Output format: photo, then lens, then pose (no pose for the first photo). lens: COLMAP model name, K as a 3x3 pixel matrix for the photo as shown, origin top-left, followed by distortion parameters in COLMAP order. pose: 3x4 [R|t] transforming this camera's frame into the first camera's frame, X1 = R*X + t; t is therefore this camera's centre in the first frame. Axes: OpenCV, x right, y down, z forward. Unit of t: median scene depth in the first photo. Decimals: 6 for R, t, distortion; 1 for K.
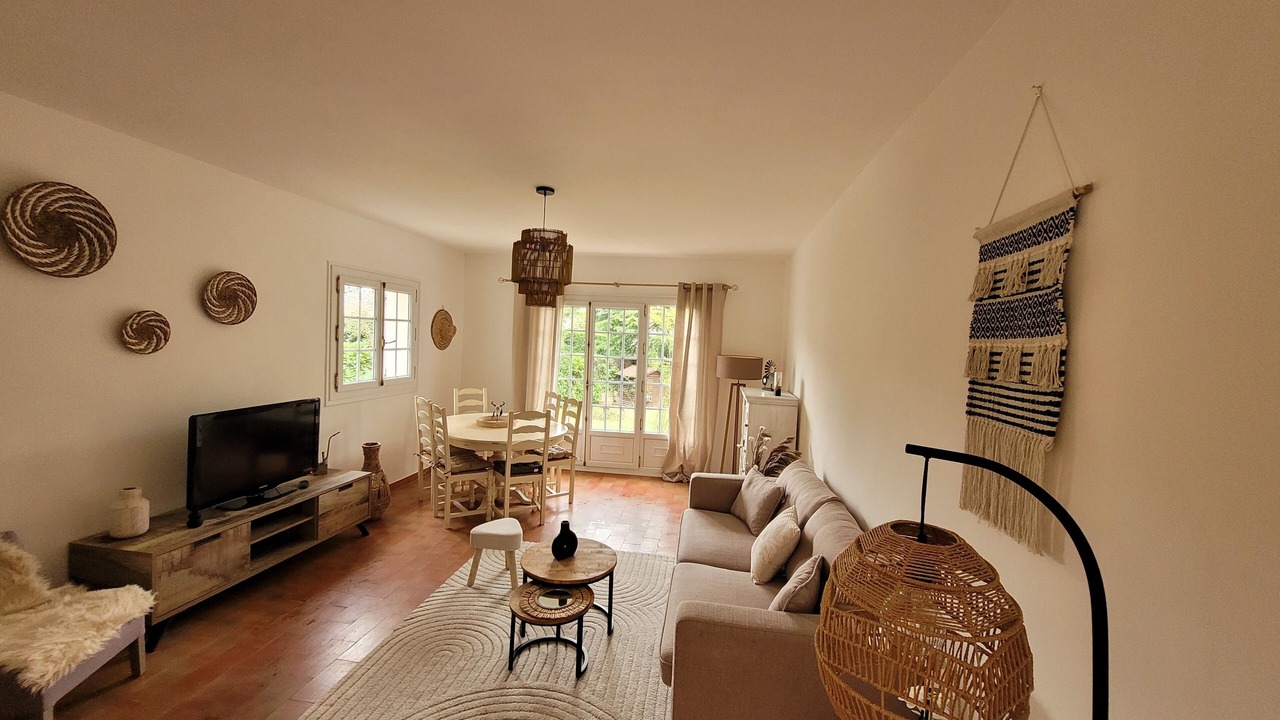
lens RADIAL K [[497.7, 0, 640.0], [0, 497.7, 360.0], [0, 0, 1]] dist [0.002380, 0.000010]
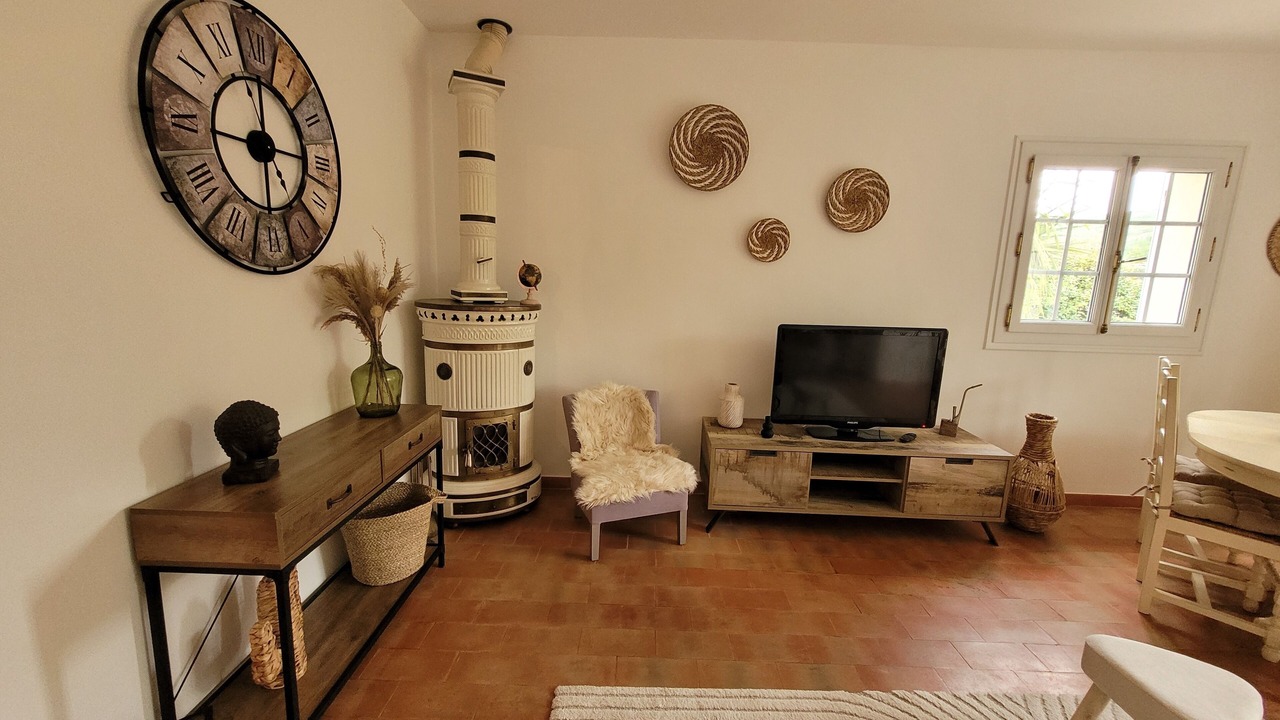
lens RADIAL K [[497.7, 0, 640.0], [0, 497.7, 360.0], [0, 0, 1]] dist [0.002380, 0.000010]
pose [[0.139842, 0.131274, -0.981433, 0.011697], [-0.066810, 0.990165, 0.122923, 0.073656], [0.987917, 0.048380, 0.147237, 0.551672]]
